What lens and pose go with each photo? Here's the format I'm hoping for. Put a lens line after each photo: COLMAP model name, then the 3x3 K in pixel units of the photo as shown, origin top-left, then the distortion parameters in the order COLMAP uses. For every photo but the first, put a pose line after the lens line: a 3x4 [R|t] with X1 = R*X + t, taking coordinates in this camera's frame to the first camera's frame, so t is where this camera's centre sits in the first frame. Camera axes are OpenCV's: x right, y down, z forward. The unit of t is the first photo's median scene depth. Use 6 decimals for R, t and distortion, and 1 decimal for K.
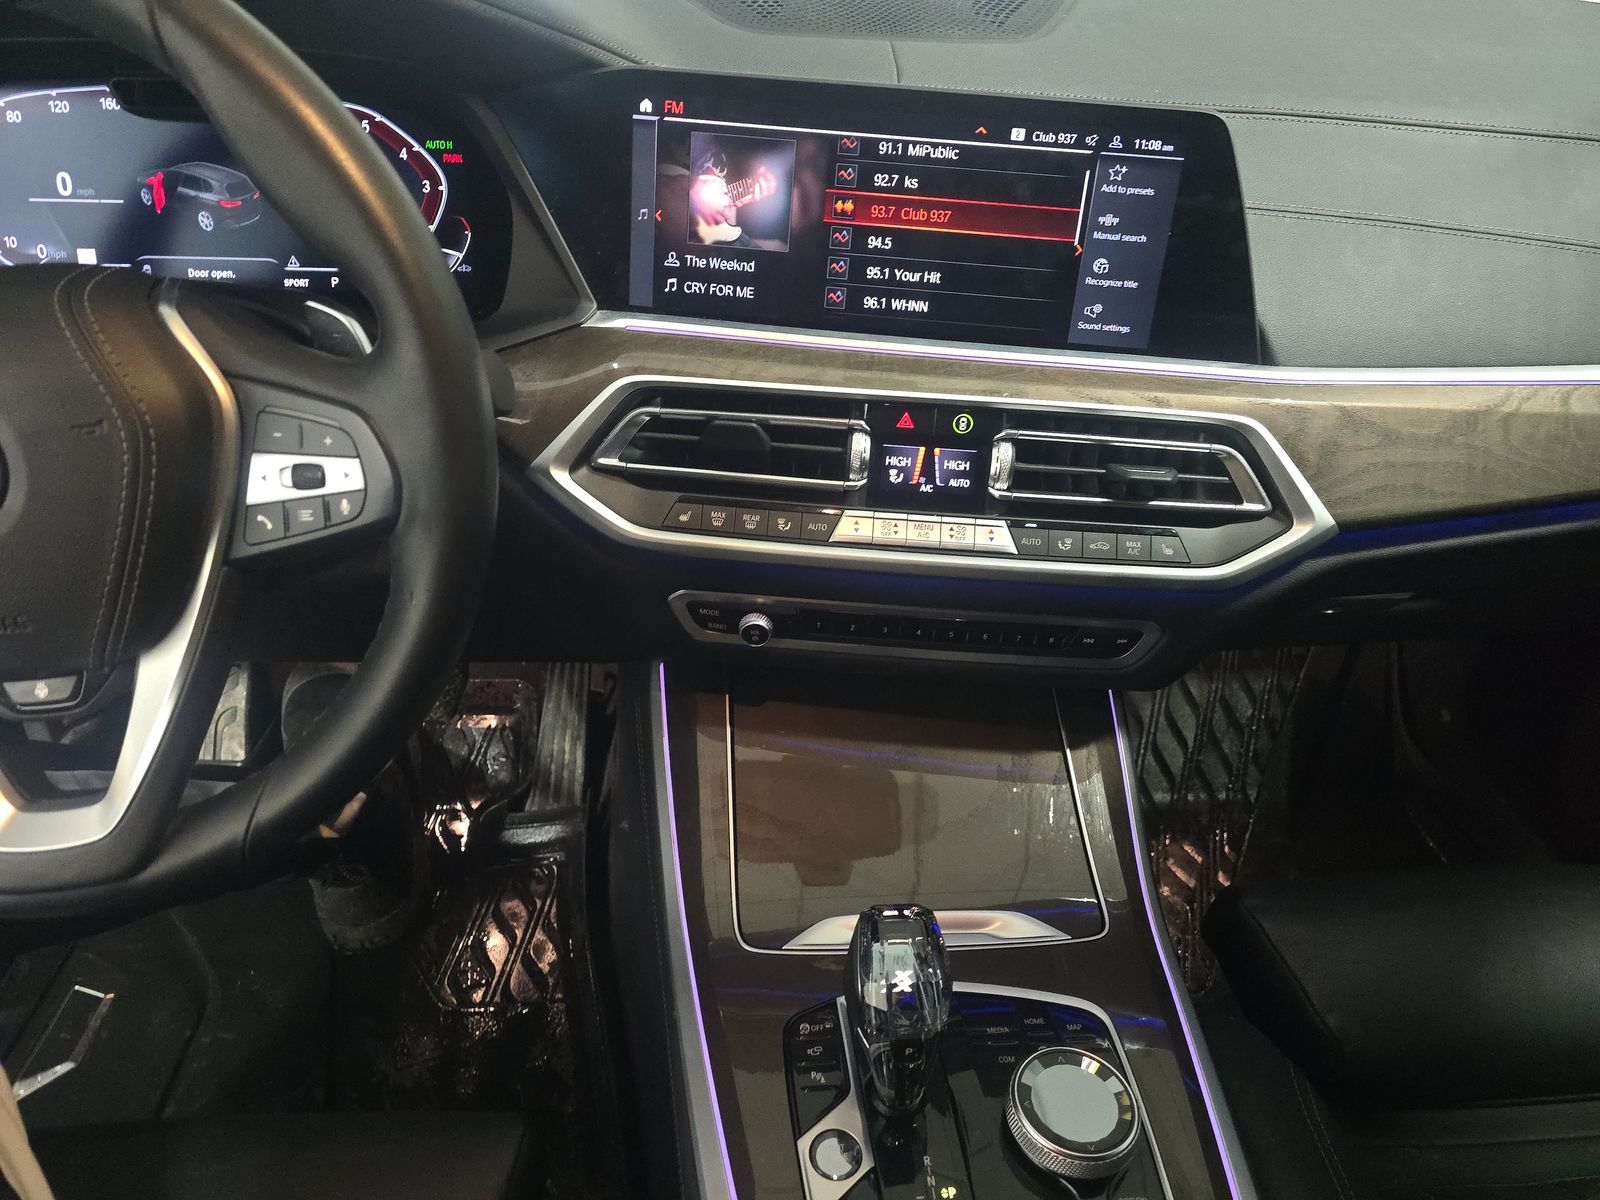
lens RADIAL K [[1061.3, 0, 625.4], [0, 1061.3, 639.5], [0, 0, 1]] dist [0.005478, -0.048628]
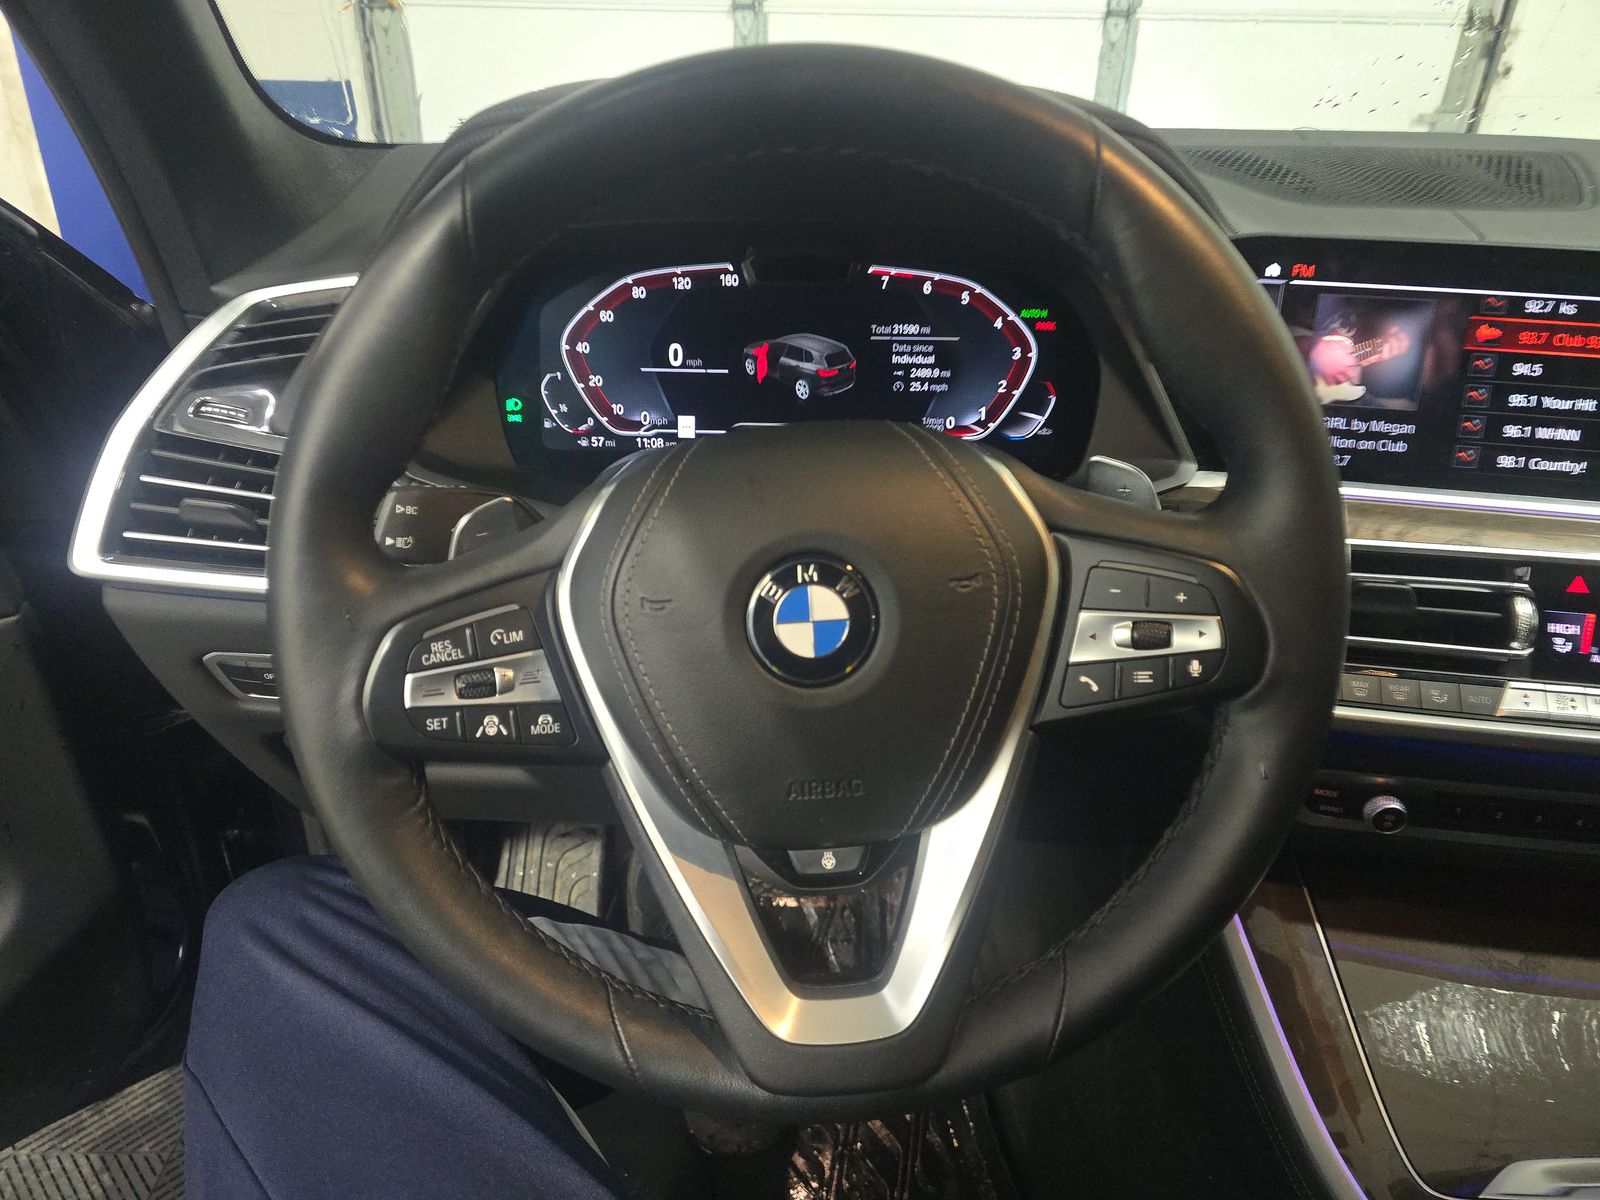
lens RADIAL K [[1083.7, 0, 758.5], [0, 1083.7, 604.1], [0, 0, 1]] dist [0.023345, -0.073345]
pose [[0.991955, 0.007419, -0.126374, -0.311947], [-0.031226, 0.981774, -0.187469, 0.004936], [0.122680, 0.189907, 0.974107, 0.017770]]
